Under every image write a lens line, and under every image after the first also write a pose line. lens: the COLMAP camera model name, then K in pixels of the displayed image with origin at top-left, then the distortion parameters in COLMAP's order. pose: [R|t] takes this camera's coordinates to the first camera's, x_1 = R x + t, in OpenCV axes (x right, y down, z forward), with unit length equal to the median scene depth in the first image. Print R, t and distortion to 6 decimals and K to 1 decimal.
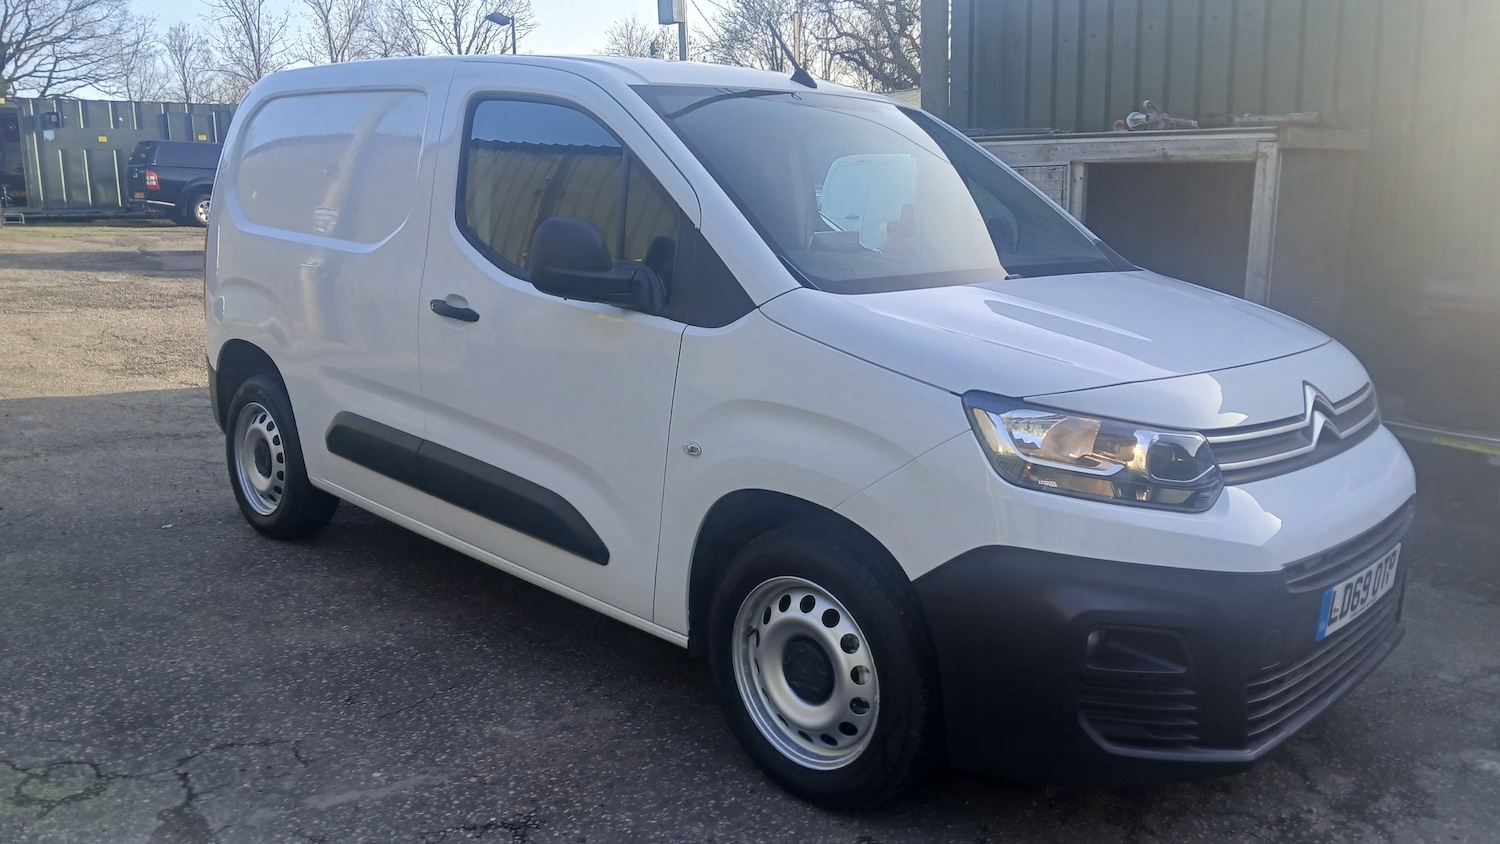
lens RADIAL K [[1173.5, 0, 748.2], [0, 1173.5, 418.0], [0, 0, 1]] dist [0.085823, -0.176045]
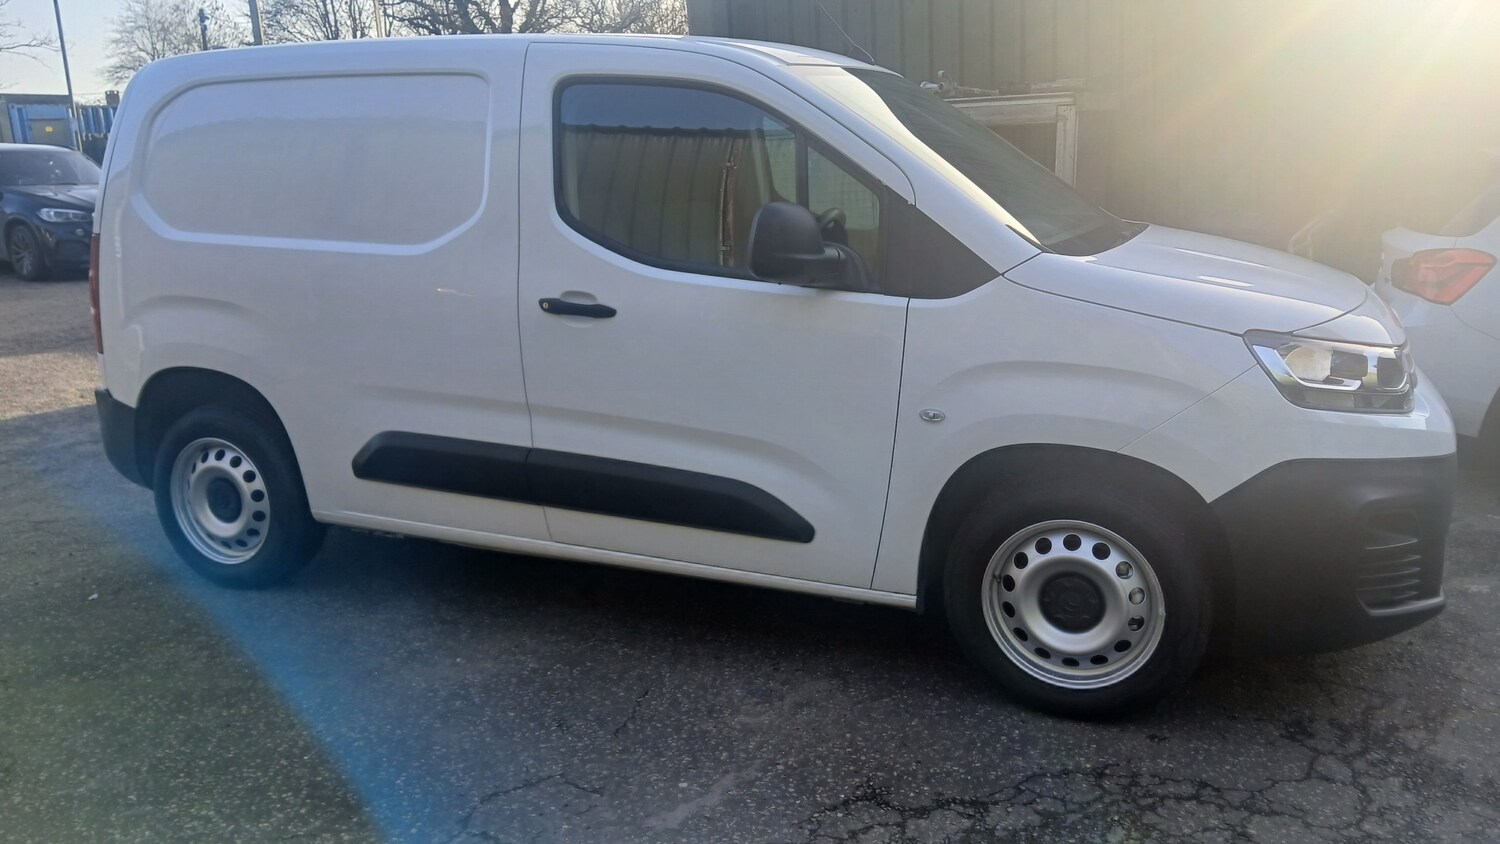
lens RADIAL K [[1176.9, 0, 746.9], [0, 1176.9, 435.9], [0, 0, 1]] dist [0.091390, -0.195720]
pose [[0.928710, -0.122415, 0.350017, -0.587551], [0.109092, 0.992361, 0.057612, -0.035645], [-0.354396, -0.015321, 0.934970, 0.076384]]
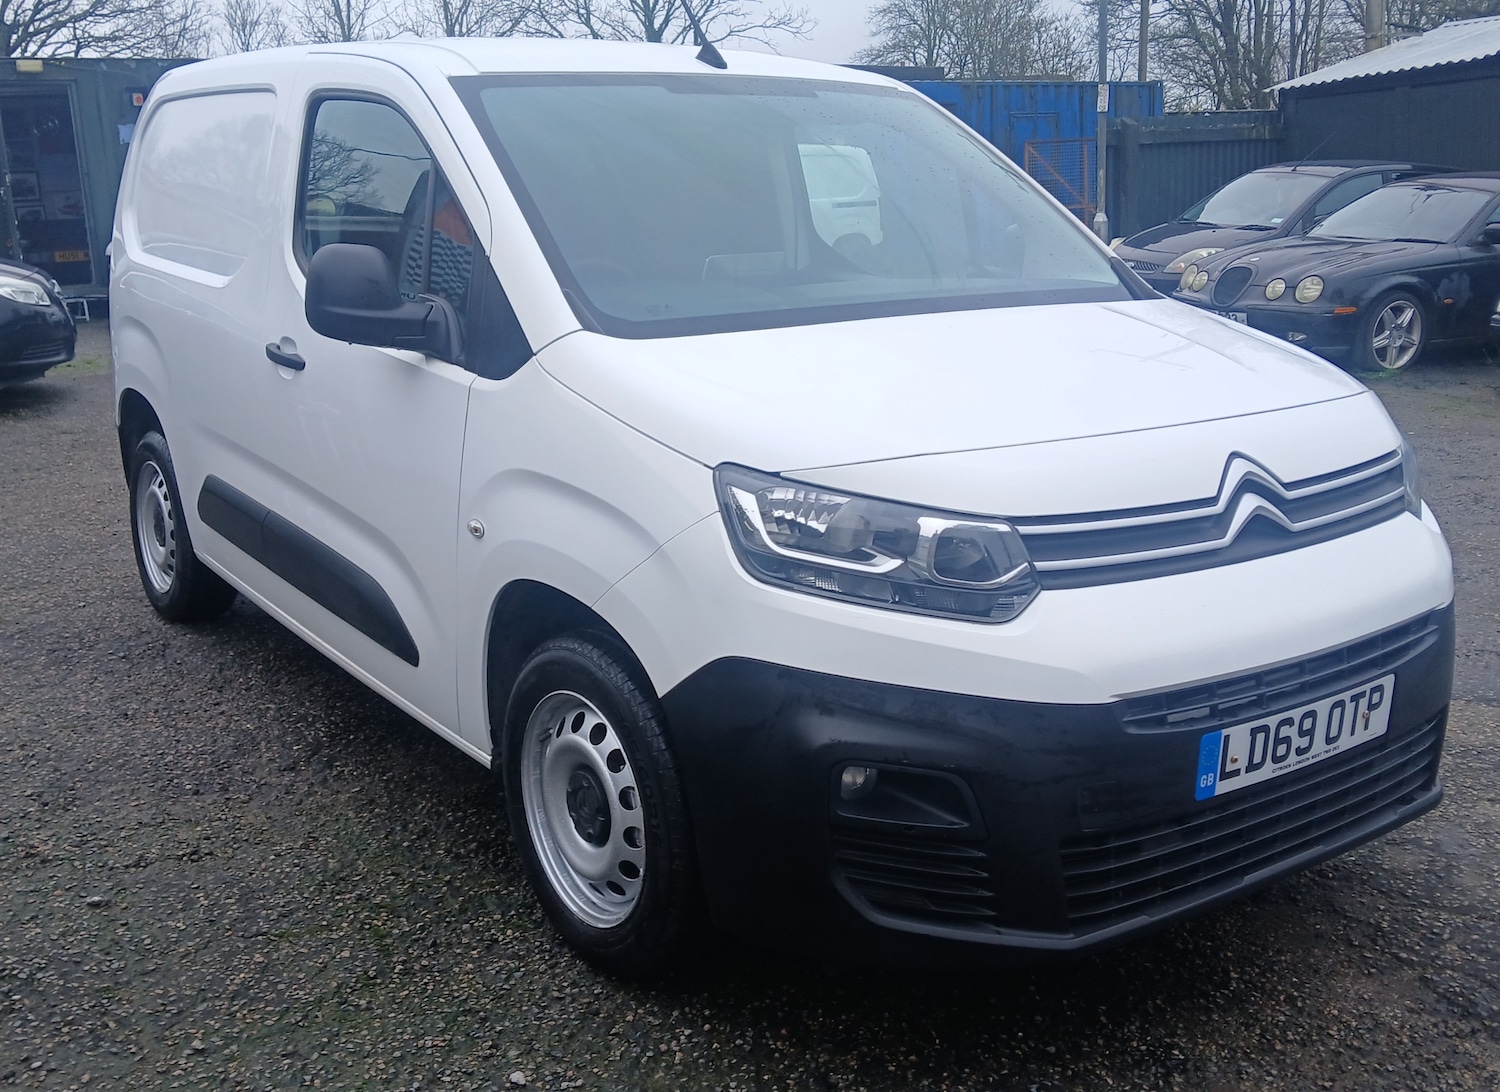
lens RADIAL K [[1552.0, 0, 711.0], [0, 1552.0, 523.7], [0, 0, 1]] dist [0.083248, -0.163254]
pose [[0.979093, 0.019031, -0.202519, 0.340377], [-0.013232, 0.999464, 0.029952, -0.011455], [0.202981, -0.026646, 0.978820, -0.027642]]
